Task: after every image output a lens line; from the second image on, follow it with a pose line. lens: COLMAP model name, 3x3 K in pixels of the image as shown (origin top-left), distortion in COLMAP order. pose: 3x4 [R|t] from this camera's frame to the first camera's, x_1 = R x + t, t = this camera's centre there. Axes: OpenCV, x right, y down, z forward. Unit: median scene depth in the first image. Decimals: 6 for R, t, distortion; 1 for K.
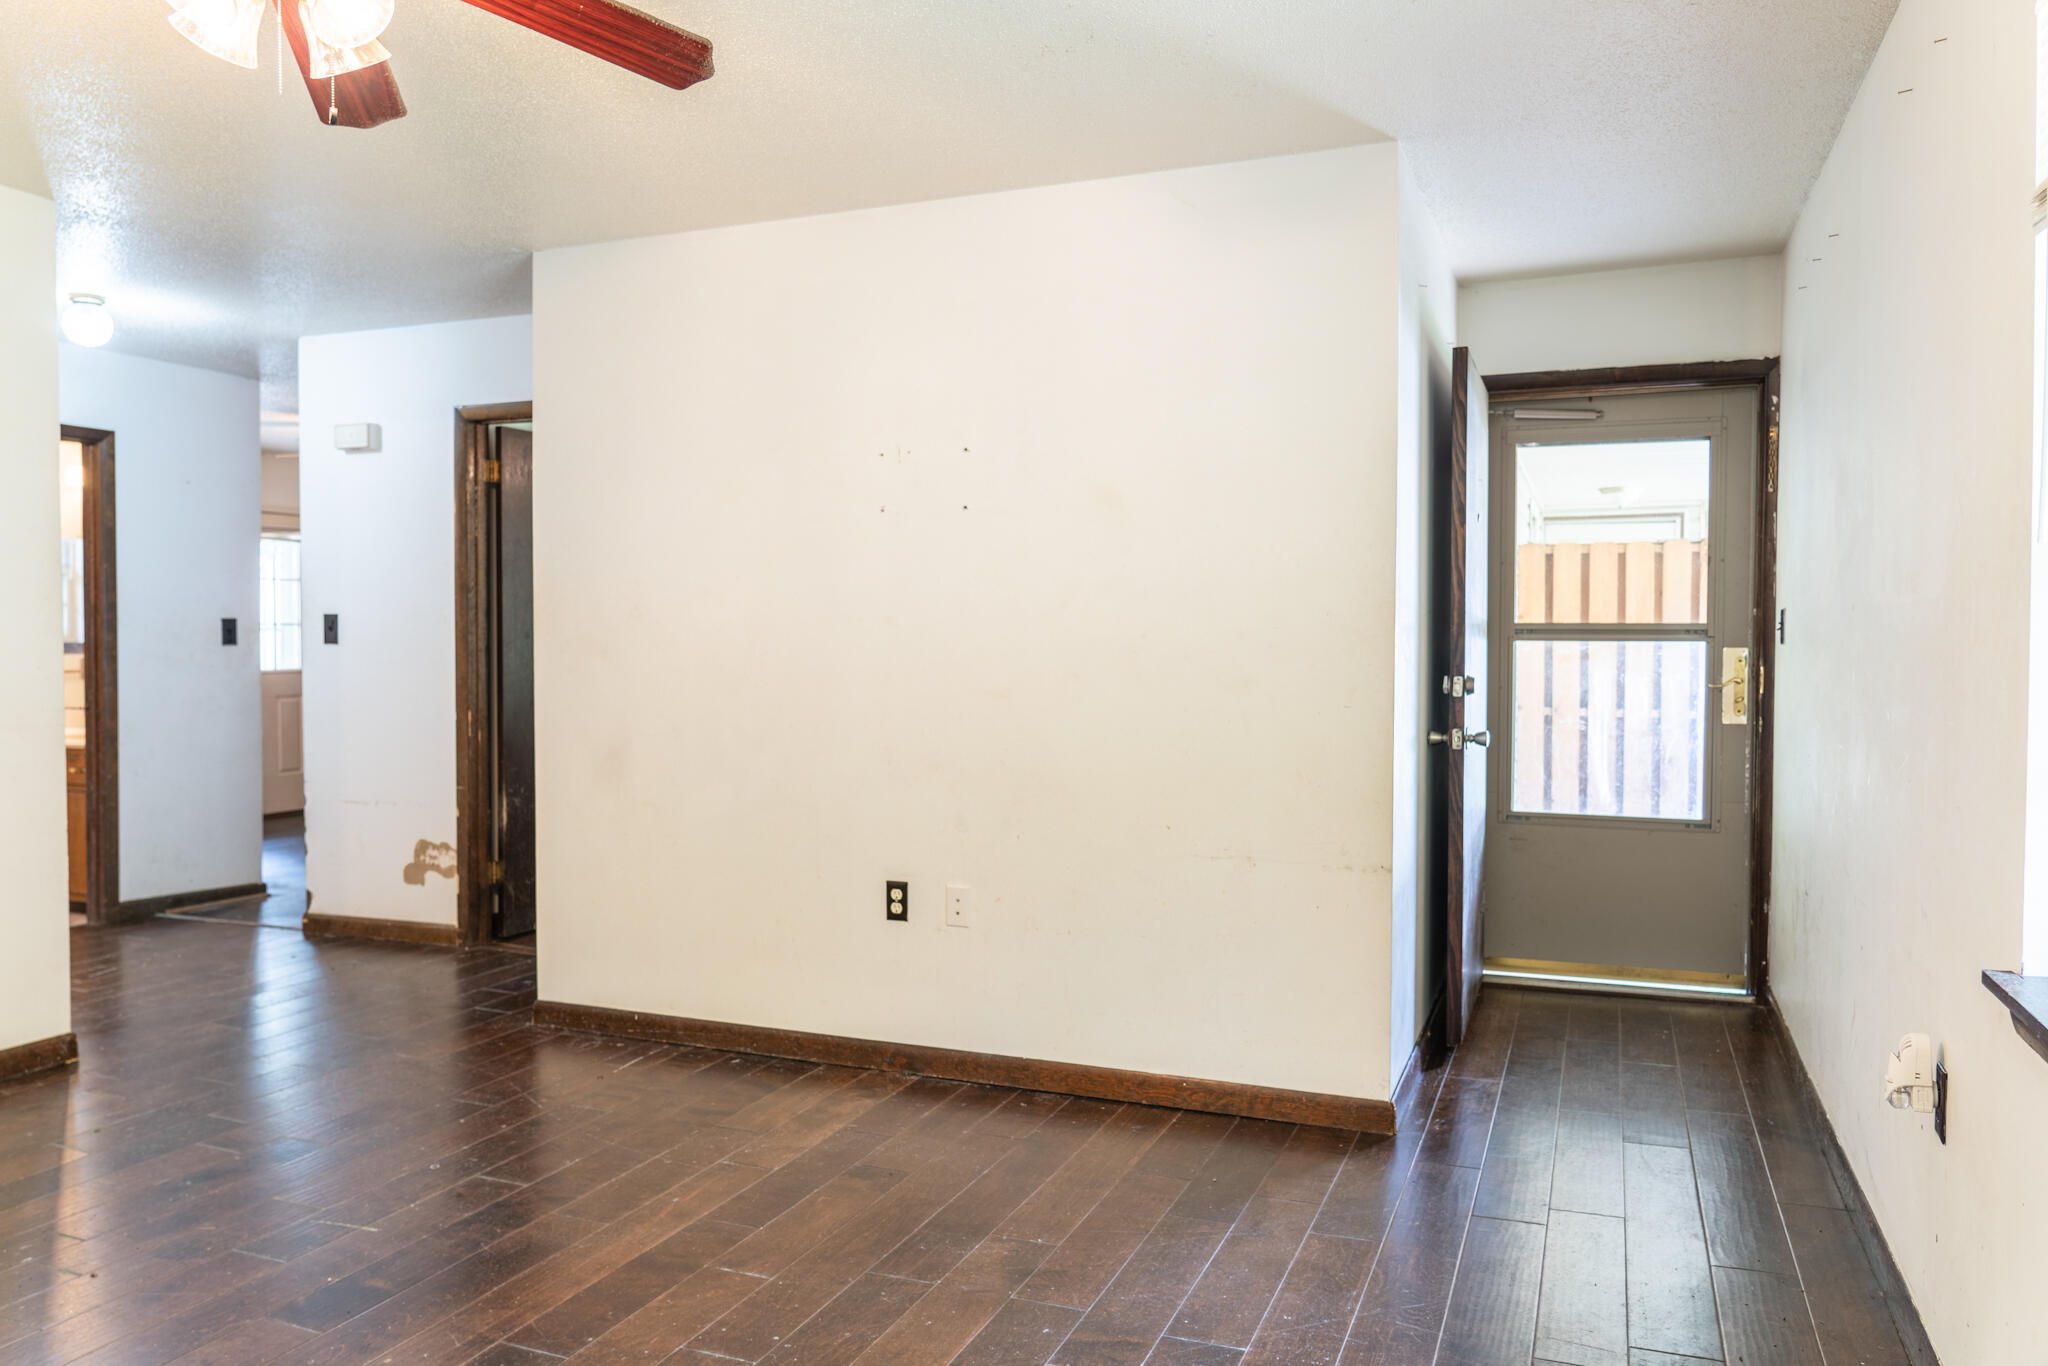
lens RADIAL K [[1440.4, 0, 1032.1], [0, 1440.4, 680.8], [0, 0, 1]] dist [-0.015425, 0.007657]
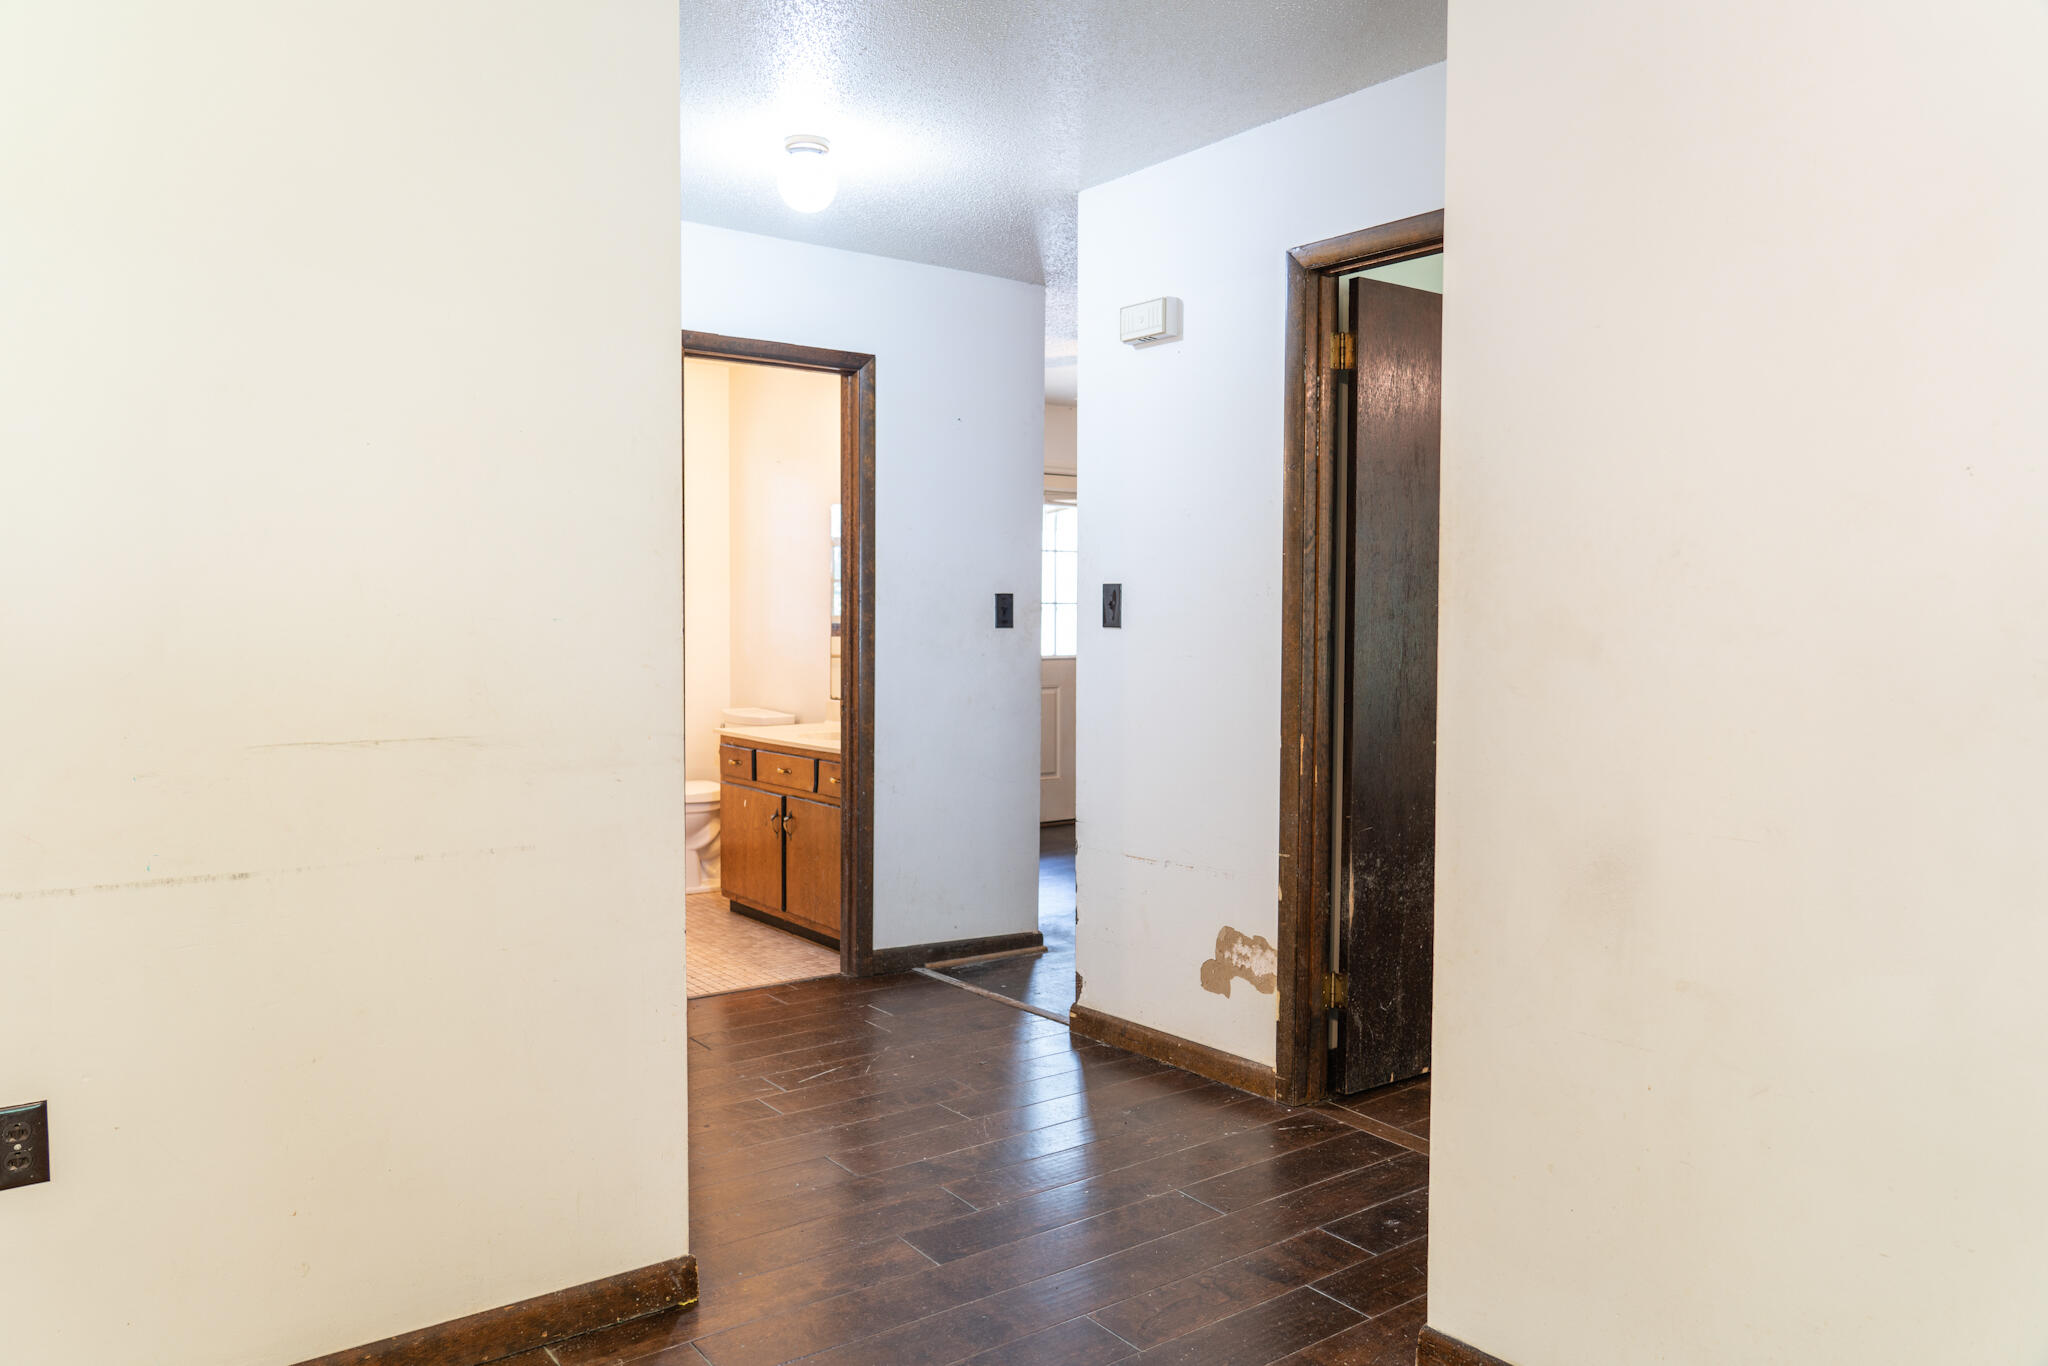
lens RADIAL K [[1440.4, 0, 1032.1], [0, 1440.4, 680.8], [0, 0, 1]] dist [-0.015425, 0.007657]
pose [[0.855386, 0.023771, -0.517445, -0.164337], [-0.016779, 0.999694, 0.018189, -0.012154], [0.517719, -0.006876, 0.855523, 0.393808]]
